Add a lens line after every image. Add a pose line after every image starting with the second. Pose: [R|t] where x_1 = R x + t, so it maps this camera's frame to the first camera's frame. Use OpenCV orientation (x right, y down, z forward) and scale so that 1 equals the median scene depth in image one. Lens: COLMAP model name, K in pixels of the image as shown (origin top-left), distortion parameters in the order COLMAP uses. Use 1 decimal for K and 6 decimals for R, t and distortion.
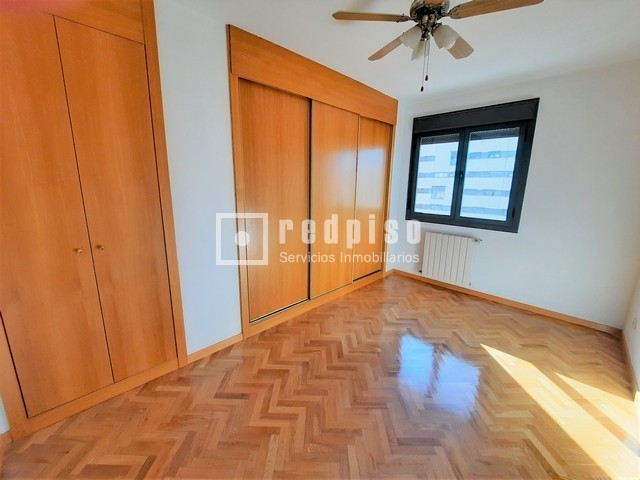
lens RADIAL K [[261.6, 0, 317.1], [0, 261.6, 233.7], [0, 0, 1]] dist [-0.003851, -0.001442]
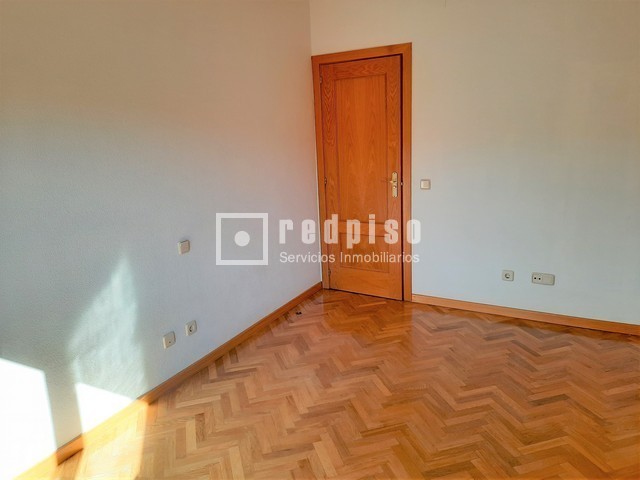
lens RADIAL K [[469.5, 0, 314.1], [0, 469.5, 231.4], [0, 0, 1]] dist [0.057148, -0.038329]
pose [[-0.959251, 0.083911, -0.269809, 0.687580], [-0.031160, 0.917647, 0.396172, -0.382651], [0.280833, 0.388436, -0.877639, 1.854918]]
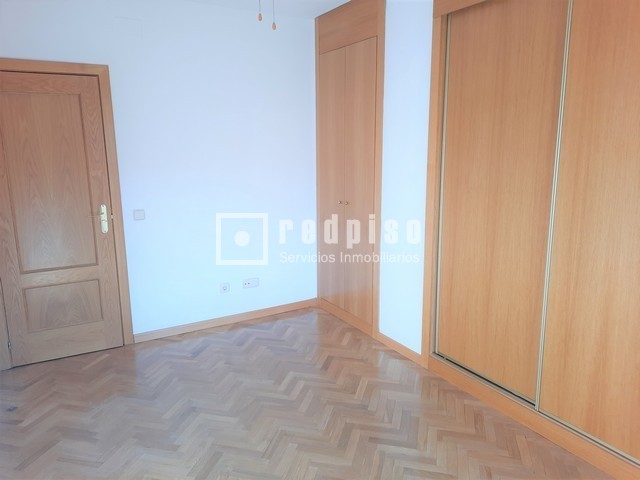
lens RADIAL K [[469.5, 0, 318.4], [0, 469.5, 230.4], [0, 0, 1]] dist [0.057148, -0.038329]
pose [[-0.249266, 0.157358, -0.955565, 1.361312], [-0.185231, 0.960747, 0.206530, -0.251822], [0.950556, 0.228481, -0.210334, 1.234530]]
